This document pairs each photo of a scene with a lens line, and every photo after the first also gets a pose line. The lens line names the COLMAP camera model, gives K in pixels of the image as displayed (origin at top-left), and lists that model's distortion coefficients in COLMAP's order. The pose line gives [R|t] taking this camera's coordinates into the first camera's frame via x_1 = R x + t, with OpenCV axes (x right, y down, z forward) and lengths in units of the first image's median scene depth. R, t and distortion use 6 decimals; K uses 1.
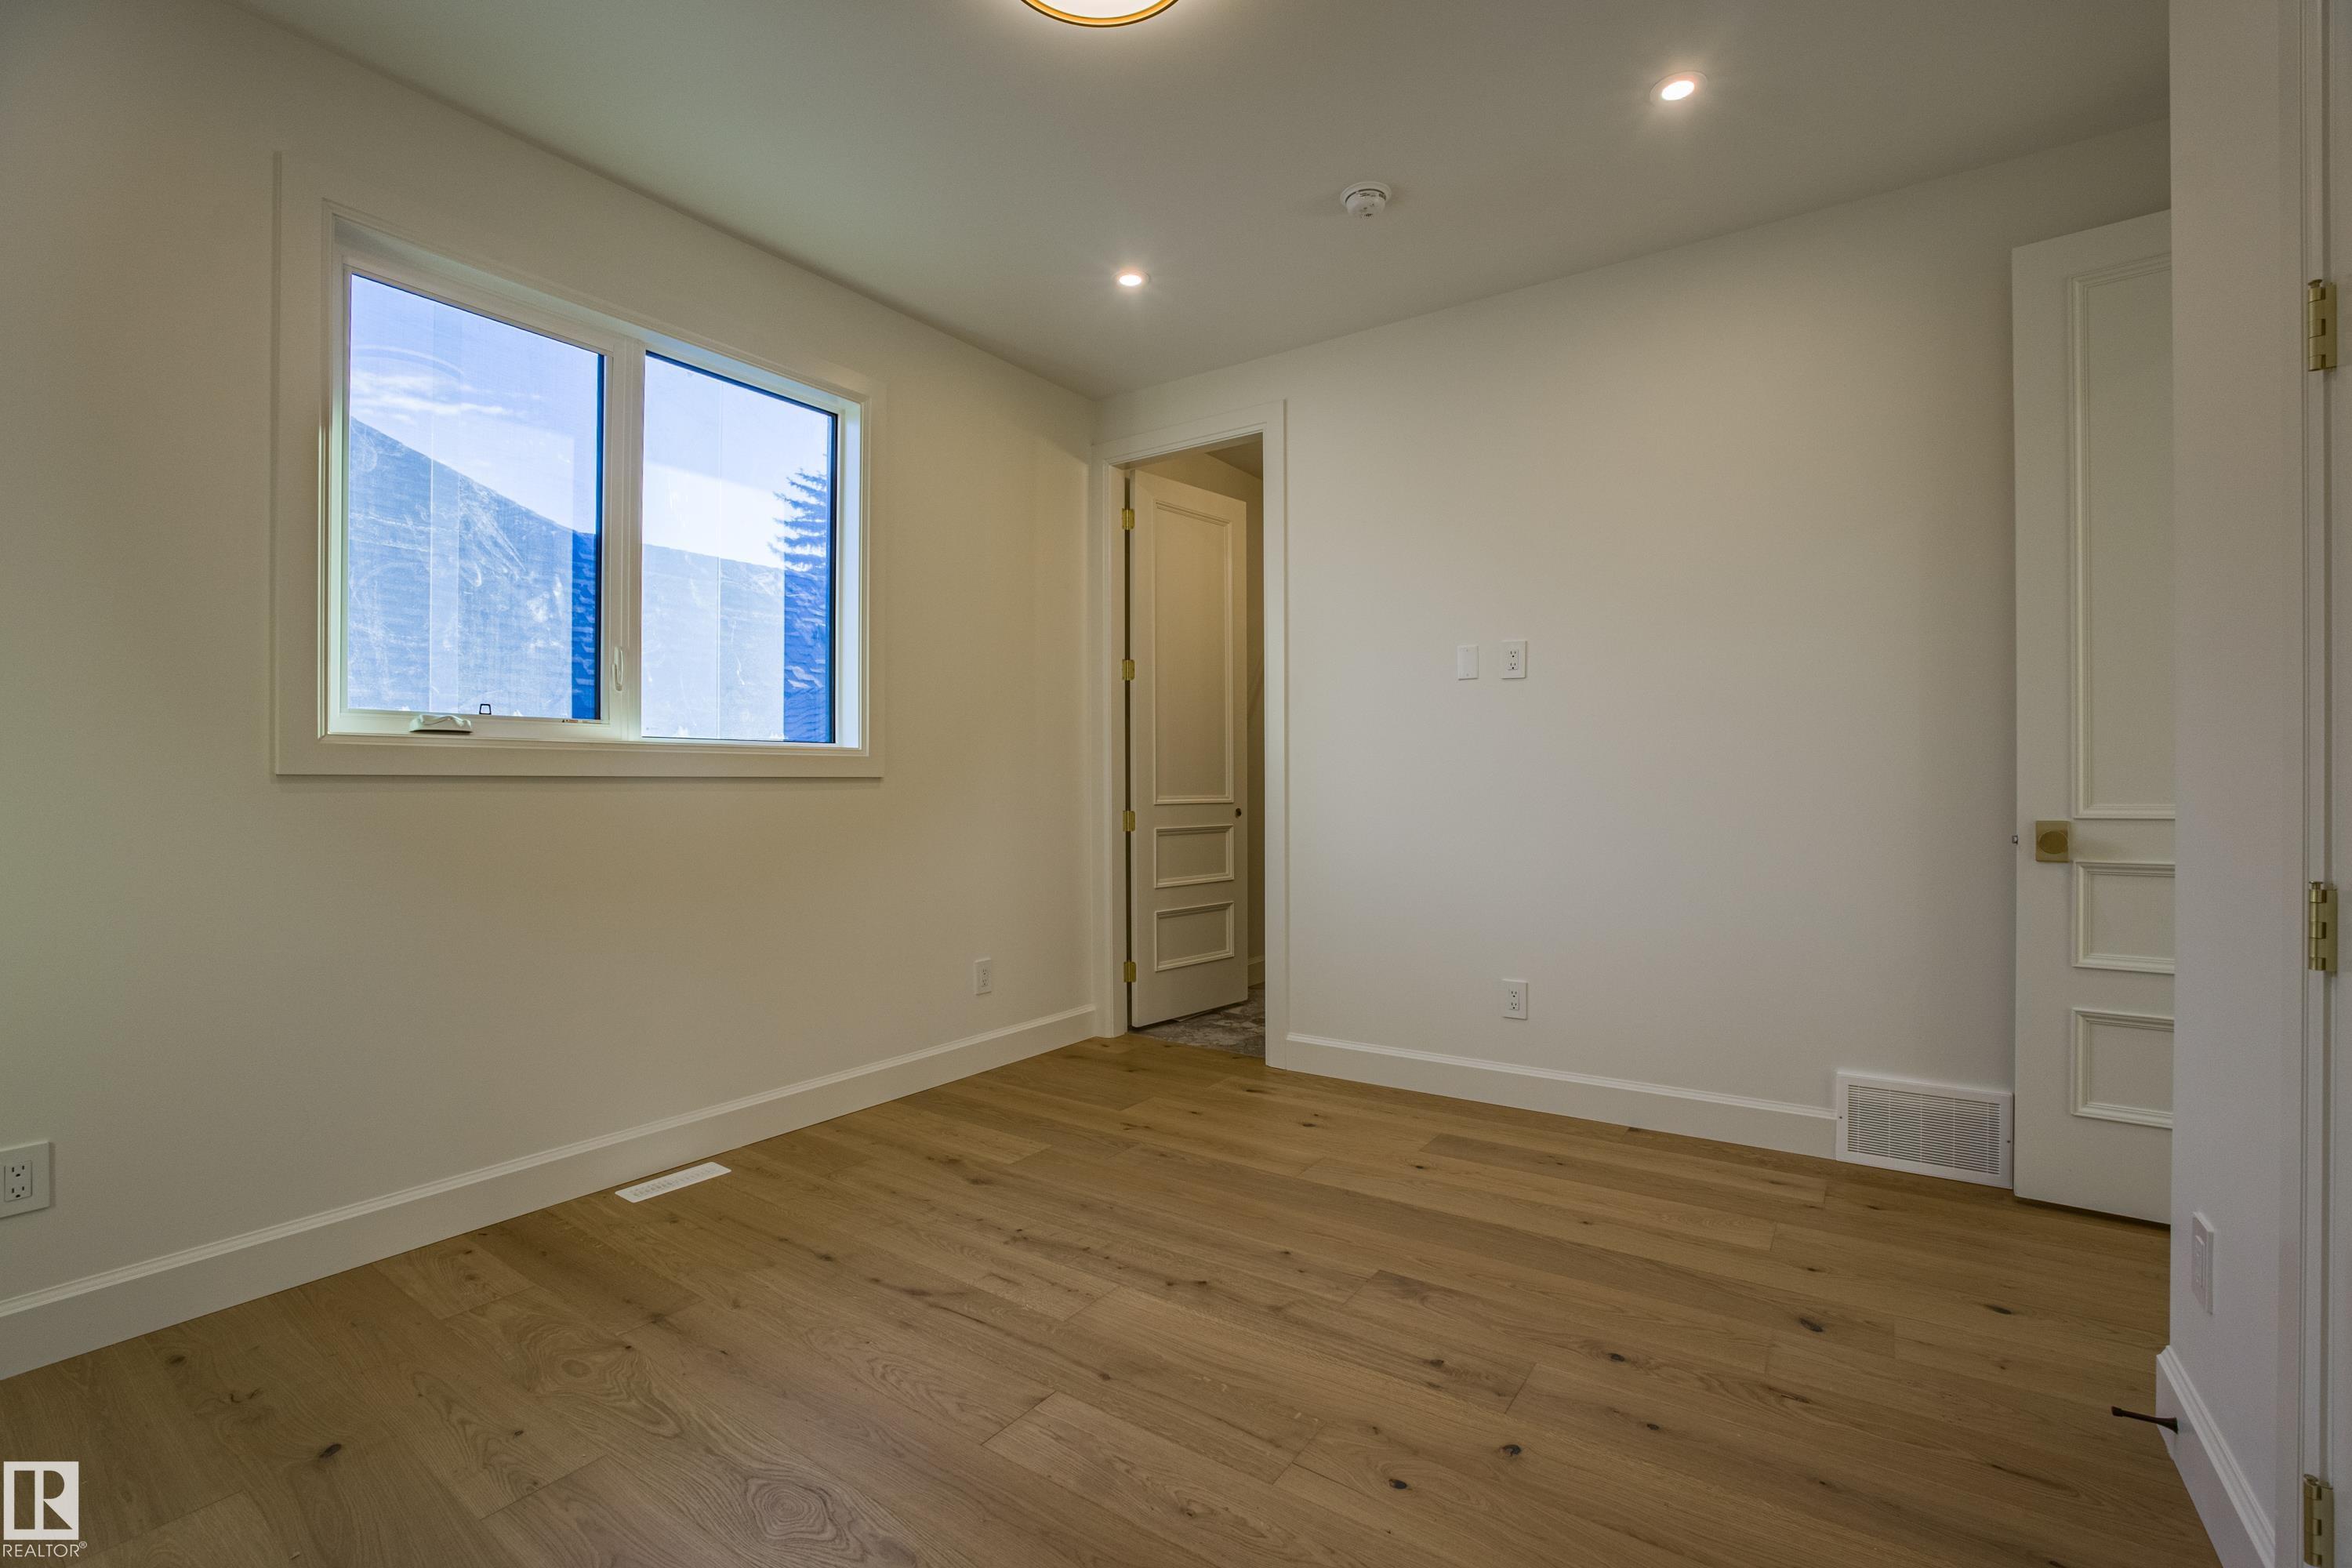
lens RADIAL K [[1073.0, 0, 1176.0], [0, 1073.0, 784.0], [0, 0, 1]] dist [-0.035968, 0.000150]
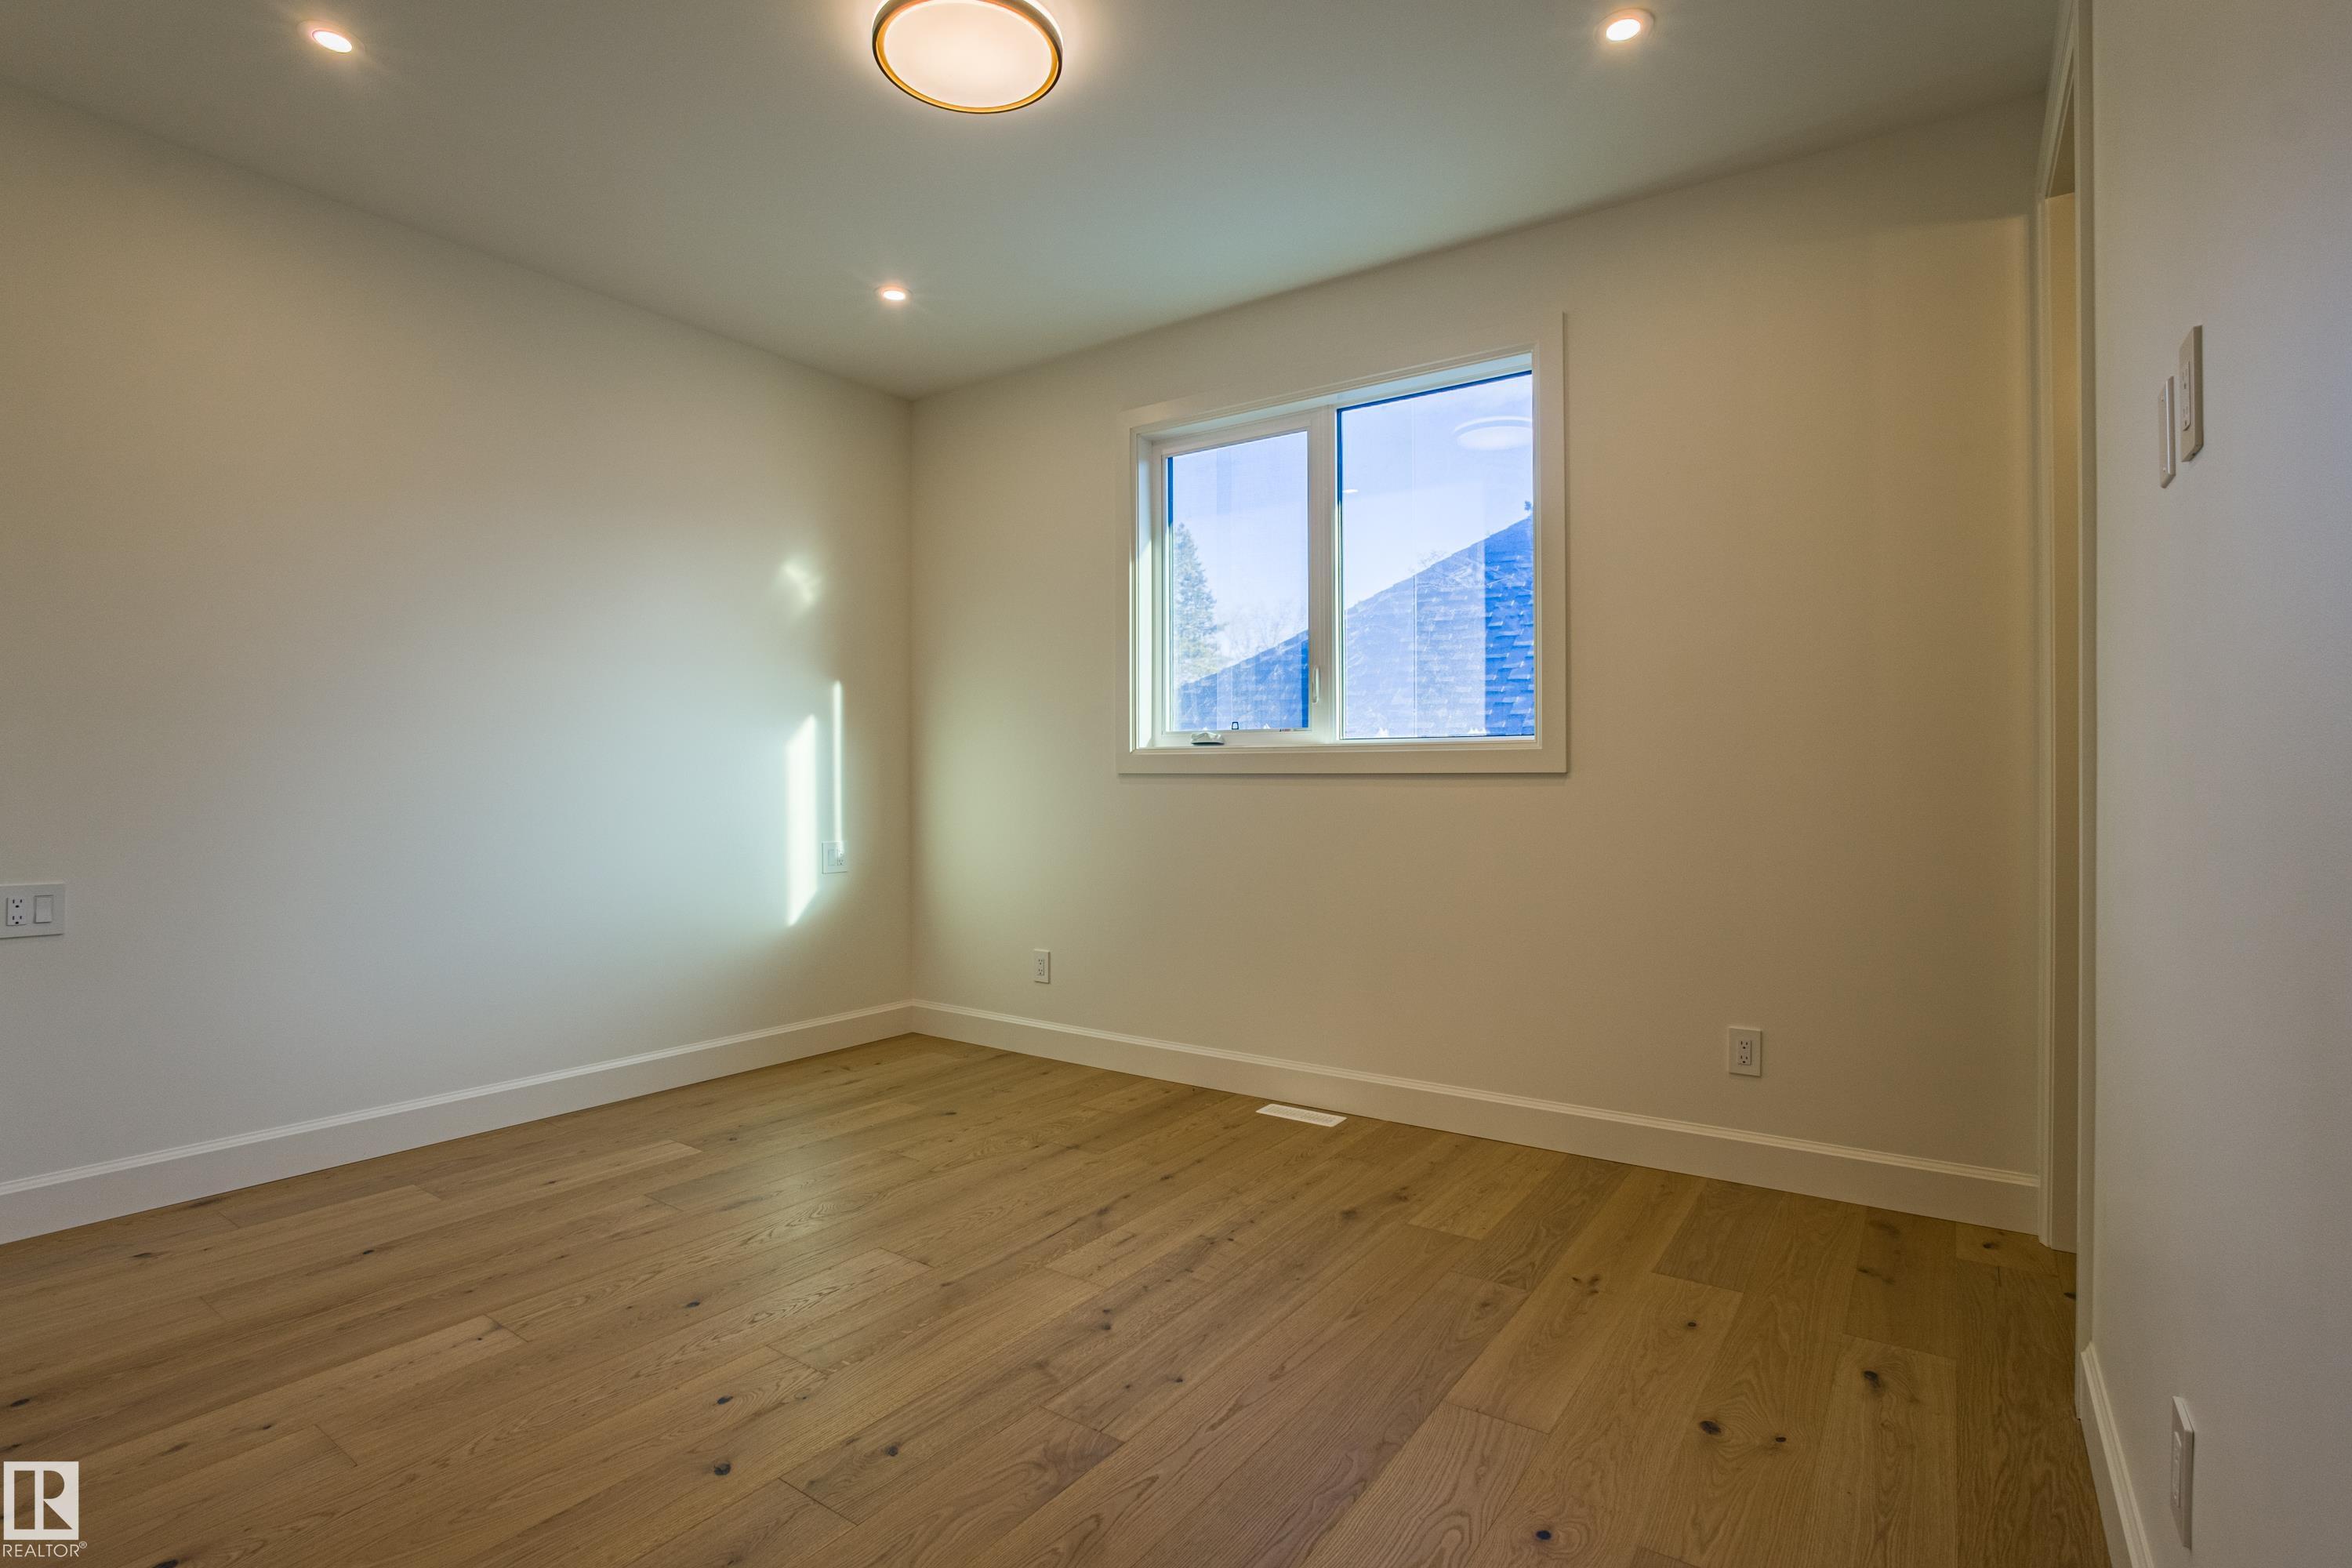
lens RADIAL K [[1184.3, 0, 1176.0], [0, 1184.3, 784.0], [0, 0, 1]] dist [-0.054853, 0.000182]
pose [[-0.040801, 0.005673, -0.999151, 0.841104], [-0.003039, 0.999979, 0.005802, -0.002125], [0.999163, 0.003273, -0.040783, 0.905521]]
